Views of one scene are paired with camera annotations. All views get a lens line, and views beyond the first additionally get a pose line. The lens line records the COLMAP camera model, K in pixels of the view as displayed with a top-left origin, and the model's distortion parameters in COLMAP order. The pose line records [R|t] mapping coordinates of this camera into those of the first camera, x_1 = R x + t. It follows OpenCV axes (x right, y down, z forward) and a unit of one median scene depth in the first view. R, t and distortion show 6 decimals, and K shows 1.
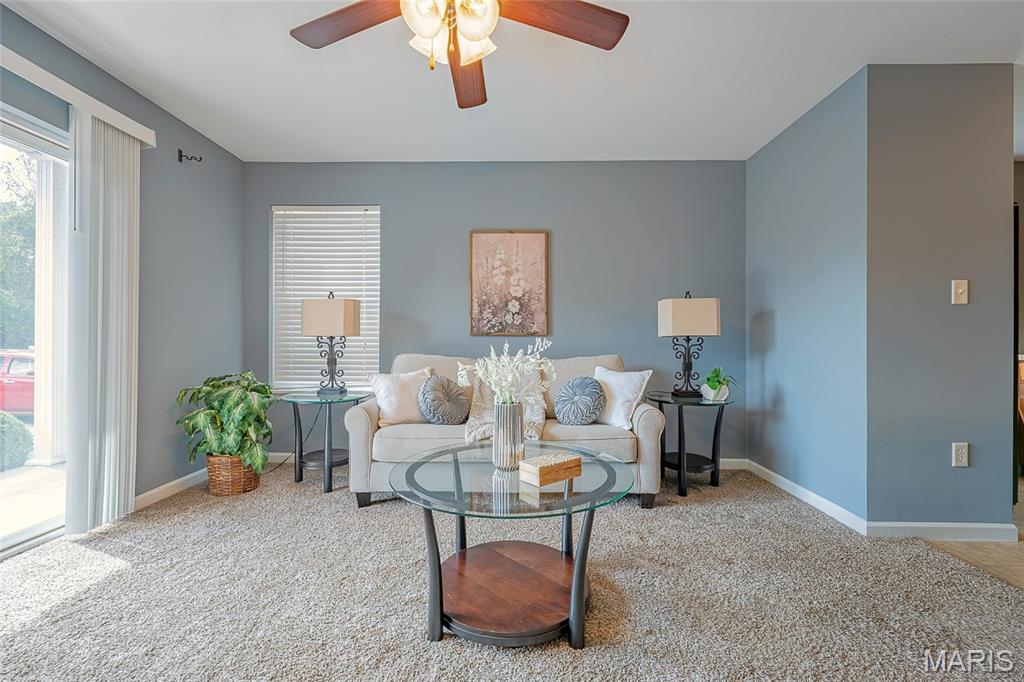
lens RADIAL K [[413.4, 0, 512.0], [0, 413.4, 341.0], [0, 0, 1]] dist [0.001420, 0.000090]
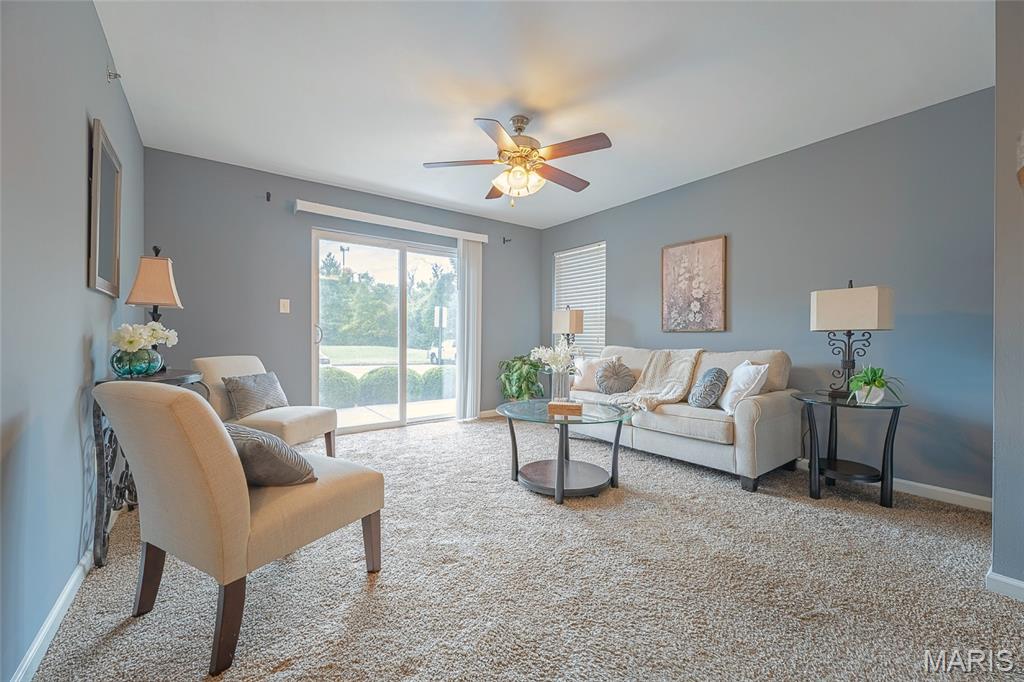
lens RADIAL K [[407.4, 0, 508.3], [0, 407.4, 338.7], [0, 0, 1]] dist [0.000026, 0.000188]
pose [[0.603146, 0.001868, -0.797629, 0.683549], [0.000322, 0.999997, 0.002586, 0.003894], [0.797631, -0.001816, 0.603143, -0.118909]]
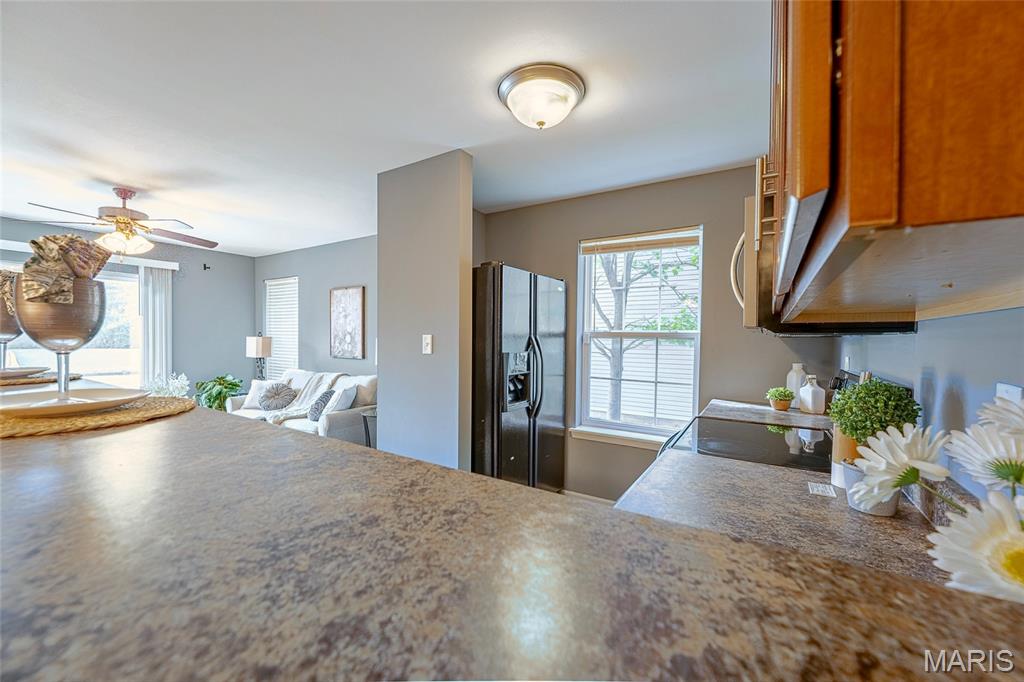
lens RADIAL K [[407.4, 0, 508.3], [0, 407.4, 338.7], [0, 0, 1]] dist [0.000026, 0.000188]
pose [[0.851996, 0.005896, -0.523515, 1.440878], [-0.003469, 0.999978, 0.005617, -0.106680], [0.523537, -0.002969, 0.851998, 0.063789]]
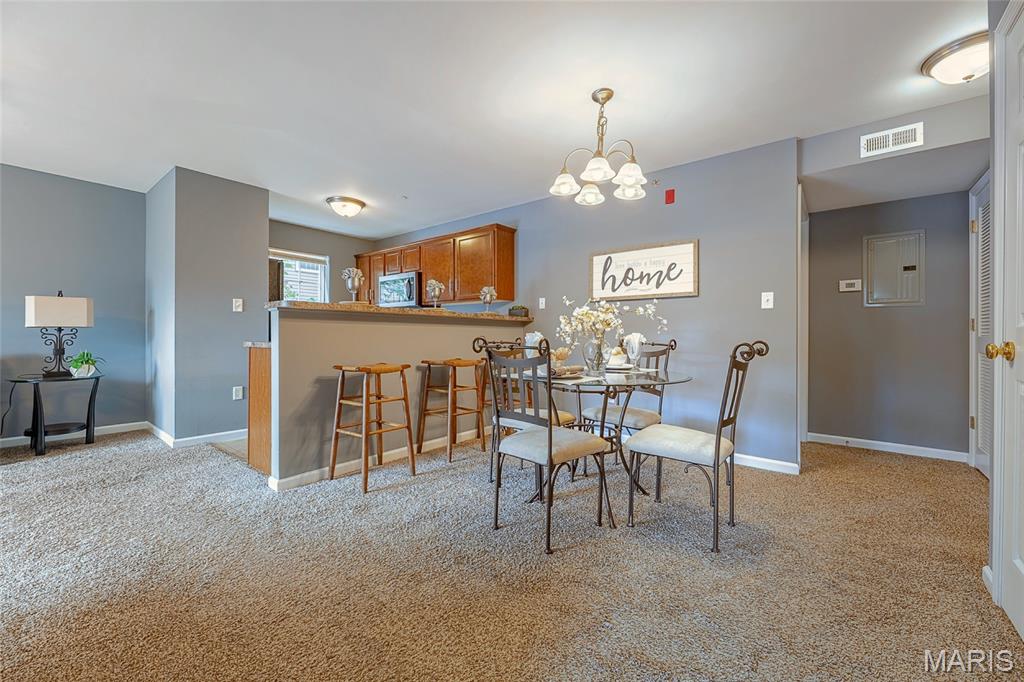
lens RADIAL K [[407.4, 0, 508.3], [0, 407.4, 338.7], [0, 0, 1]] dist [0.000026, 0.000188]
pose [[0.622078, -0.006719, 0.782926, 0.306614], [-0.003050, 0.999935, 0.011004, 0.005582], [-0.782949, -0.009233, 0.622017, -0.797427]]
